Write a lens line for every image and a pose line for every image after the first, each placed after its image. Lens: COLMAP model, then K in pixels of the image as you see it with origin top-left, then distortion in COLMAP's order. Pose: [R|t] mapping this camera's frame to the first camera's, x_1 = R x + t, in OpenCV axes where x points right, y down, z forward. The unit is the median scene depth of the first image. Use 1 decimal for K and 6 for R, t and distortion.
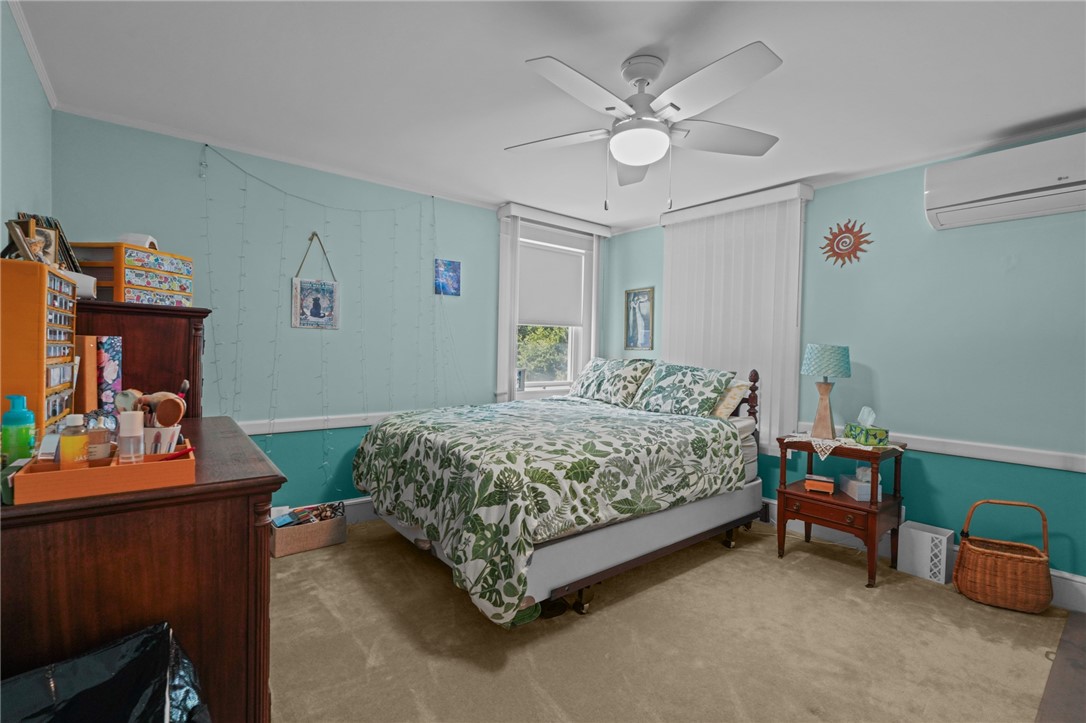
lens RADIAL K [[493.1, 0, 546.9], [0, 493.1, 359.2], [0, 0, 1]] dist [-0.007088, 0.002364]
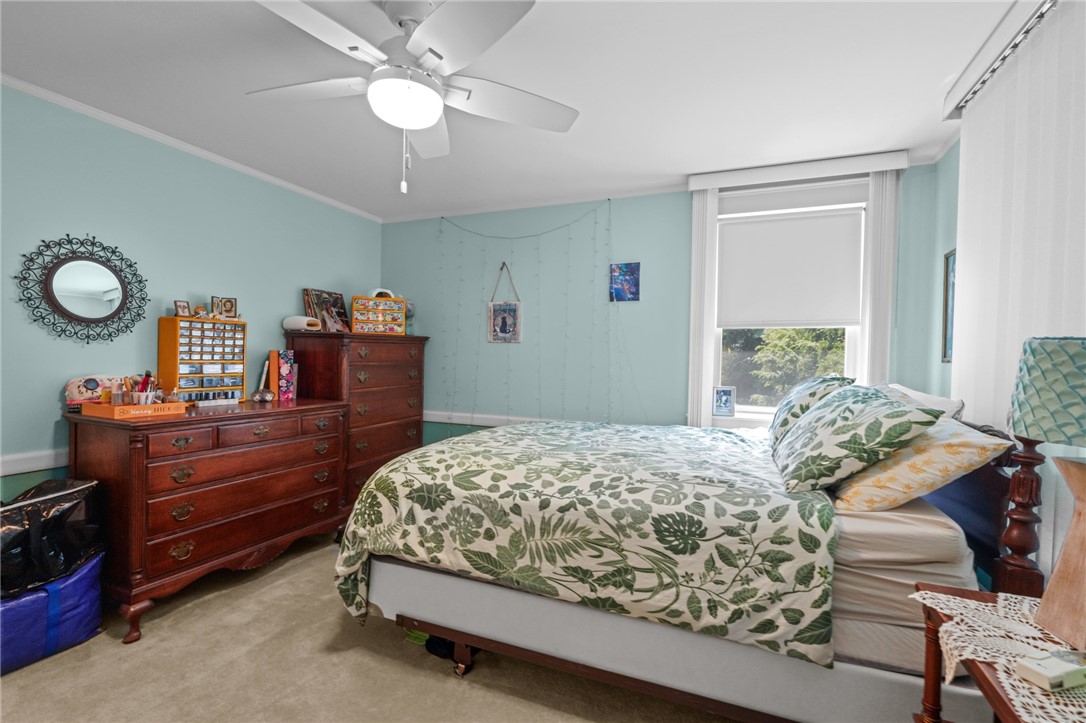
lens RADIAL K [[493.1, 0, 534.9], [0, 493.1, 362.1], [0, 0, 1]] dist [-0.007088, 0.002364]
pose [[0.468016, 0.000940, -0.883719, 0.717380], [-0.025373, 0.999601, -0.012375, -0.002513], [0.883356, 0.028214, 0.467854, 0.585045]]
